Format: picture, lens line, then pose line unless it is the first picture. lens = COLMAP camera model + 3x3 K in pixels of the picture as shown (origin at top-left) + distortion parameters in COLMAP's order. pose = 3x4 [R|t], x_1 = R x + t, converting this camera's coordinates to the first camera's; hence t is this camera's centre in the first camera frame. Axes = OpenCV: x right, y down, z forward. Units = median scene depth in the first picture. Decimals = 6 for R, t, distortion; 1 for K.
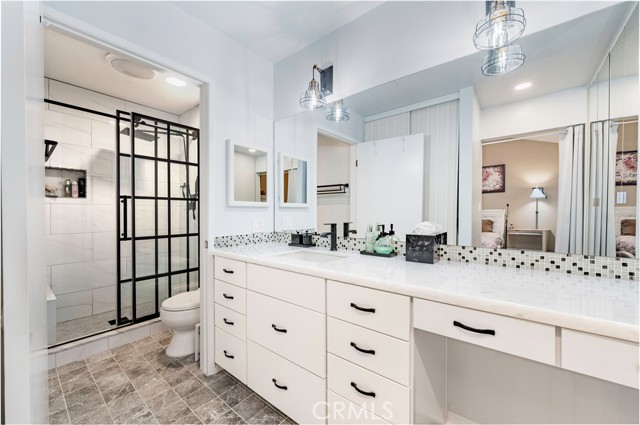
lens RADIAL K [[262.1, 0, 316.7], [0, 262.1, 213.8], [0, 0, 1]] dist [-0.000416, -0.000009]
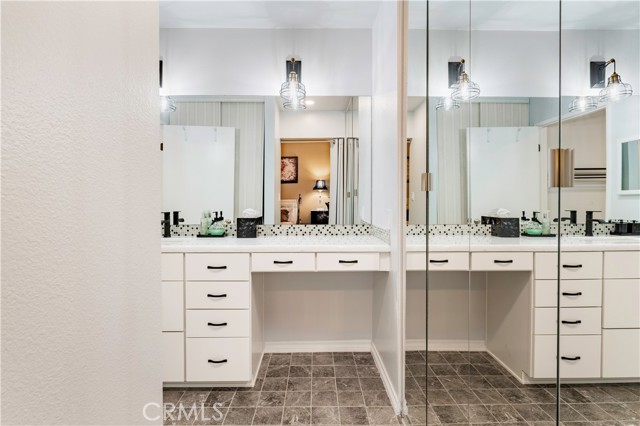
lens RADIAL K [[331.2, 0, 319.6], [0, 331.2, 201.9], [0, 0, 1]] dist [0.000015, 0.000041]
pose [[0.772672, 0.000130, 0.634806, -0.331940], [0.003823, 0.999981, -0.004859, 0.003967], [-0.634794, 0.006181, 0.772656, -0.472596]]
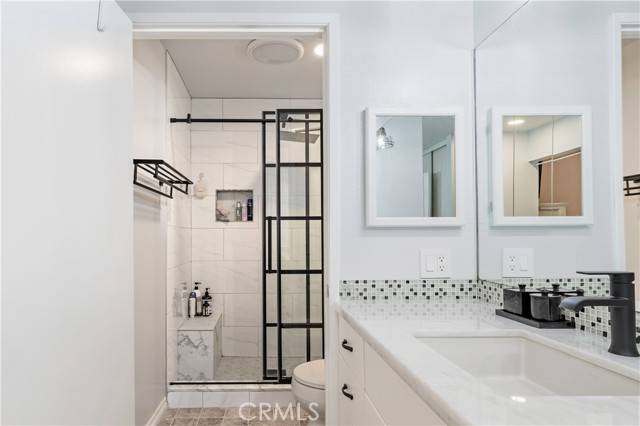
lens RADIAL K [[352.7, 0, 320.1], [0, 352.7, 229.1], [0, 0, 1]] dist [-0.000942, -0.000435]
pose [[0.618211, -0.016150, -0.785846, 0.192382], [-0.000818, 0.999775, -0.021190, -0.008412], [0.786012, 0.013743, 0.618059, 0.447955]]
